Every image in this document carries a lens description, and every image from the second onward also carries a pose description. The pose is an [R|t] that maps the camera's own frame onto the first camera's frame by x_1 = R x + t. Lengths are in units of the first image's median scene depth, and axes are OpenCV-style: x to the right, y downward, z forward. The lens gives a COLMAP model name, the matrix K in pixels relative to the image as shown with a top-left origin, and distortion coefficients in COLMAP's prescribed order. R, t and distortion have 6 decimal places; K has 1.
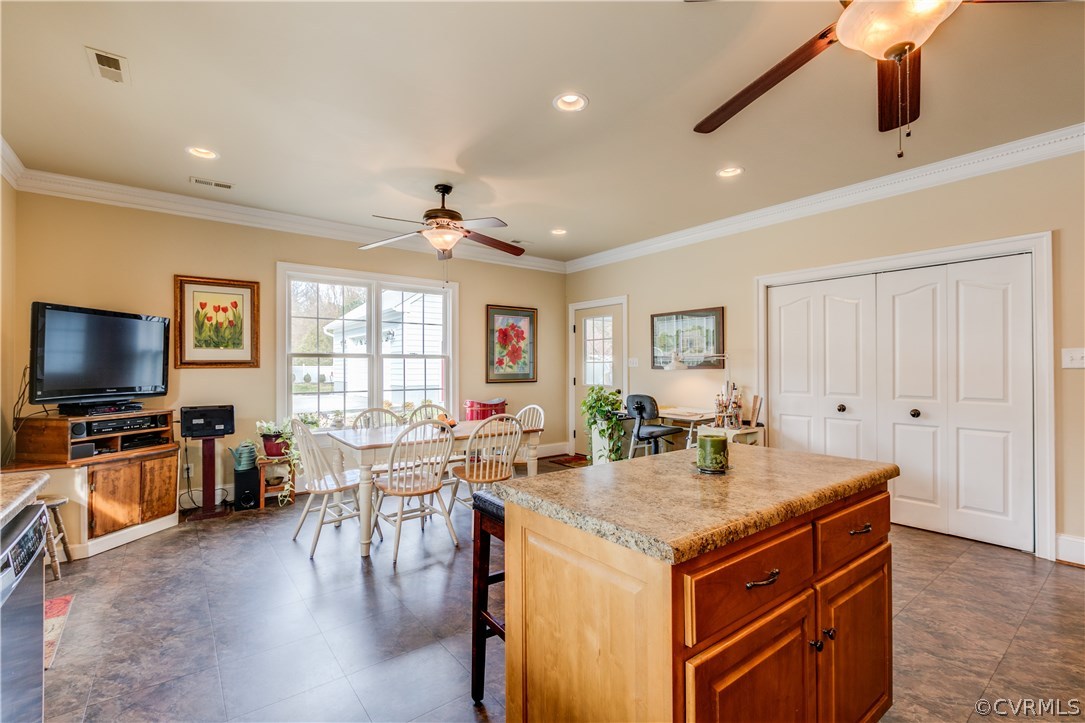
lens RADIAL K [[479.8, 0, 540.0], [0, 479.8, 367.9], [0, 0, 1]] dist [0.002078, -0.001544]
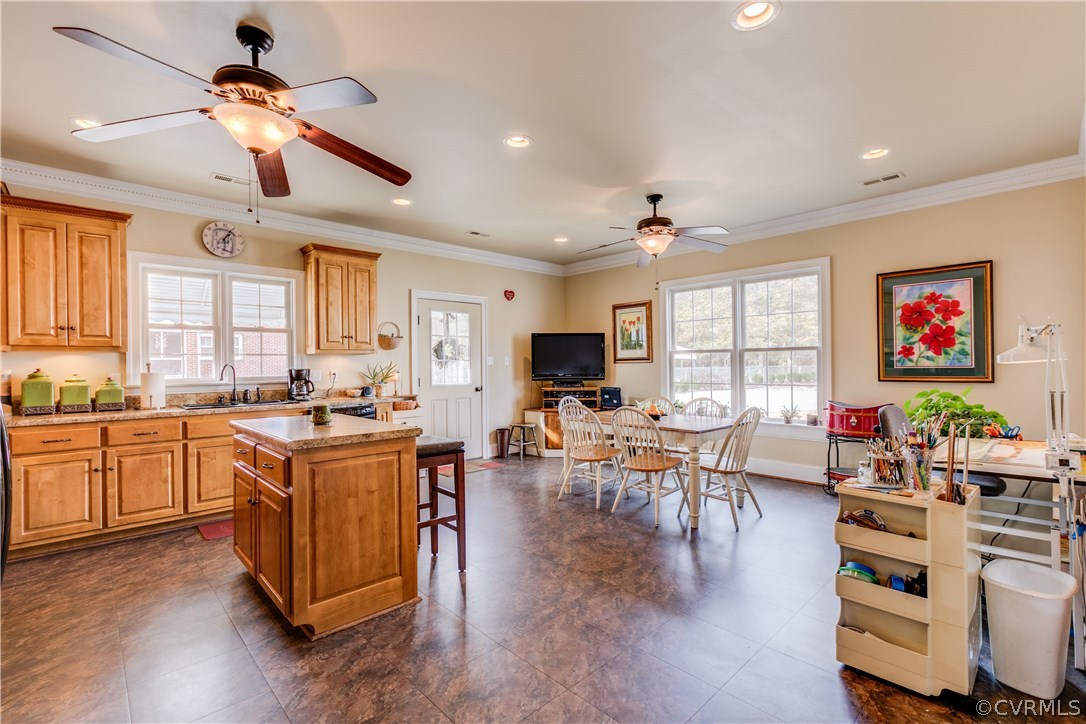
lens RADIAL K [[480.2, 0, 547.5], [0, 480.2, 364.1], [0, 0, 1]] dist [0.002078, -0.001544]
pose [[0.114855, -0.001324, -0.993381, 0.755737], [0.007639, 0.999971, -0.000450, 0.002565], [0.993353, -0.007537, 0.114861, 0.555024]]
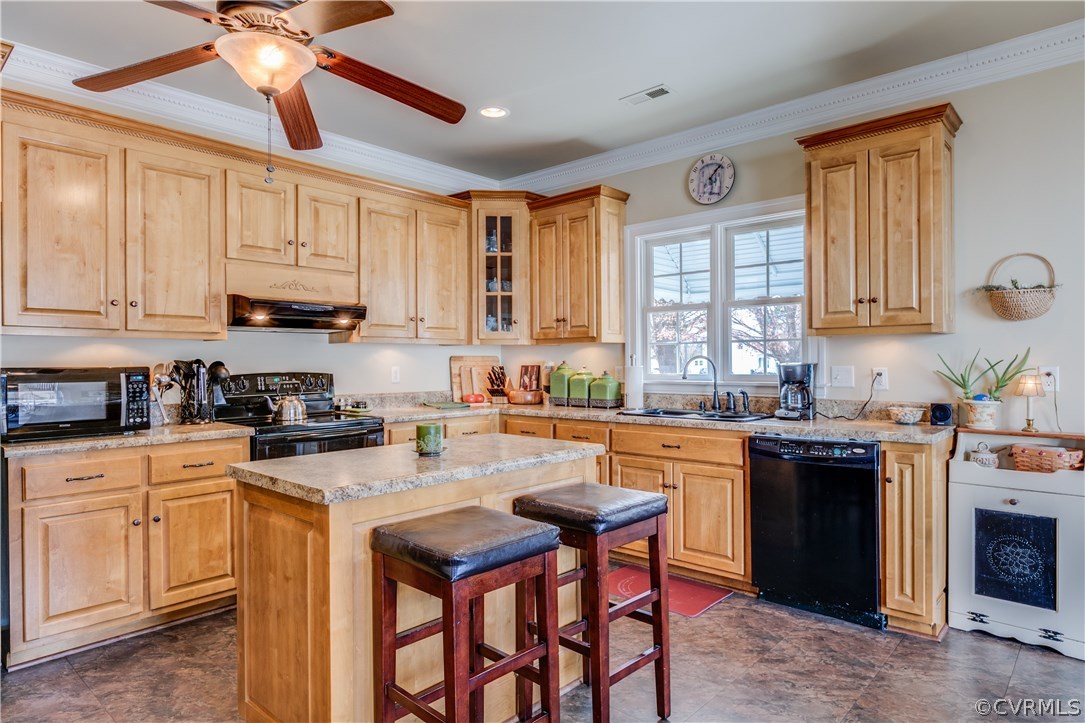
lens RADIAL K [[635.4, 0, 548.9], [0, 635.4, 363.7], [0, 0, 1]] dist [0.000943, -0.001226]
pose [[-0.981140, 0.009348, -0.193071, 0.126605], [0.008112, 0.999941, 0.007188, 0.000117], [0.193126, 0.005487, -0.981159, 0.857834]]
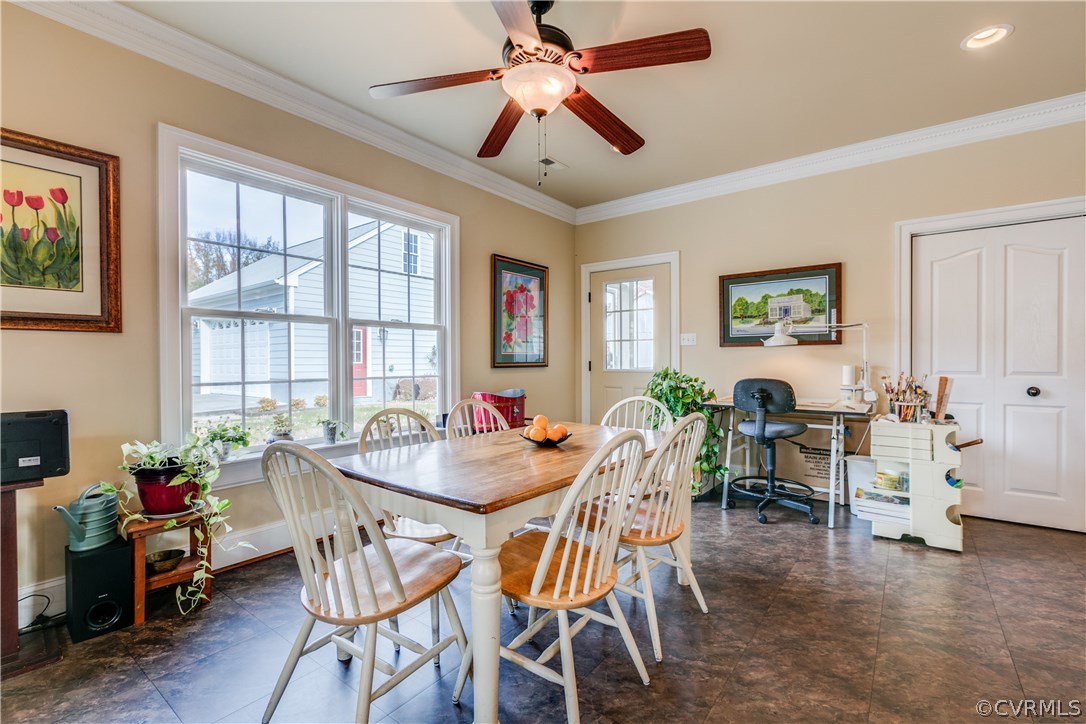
lens RADIAL K [[480.2, 0, 541.5], [0, 480.2, 366.9], [0, 0, 1]] dist [0.002078, -0.001544]
pose [[0.964895, -0.004972, 0.262587, -0.304067], [0.002122, 0.999936, 0.011136, 0.030655], [-0.262626, -0.010188, 0.964844, 0.419360]]
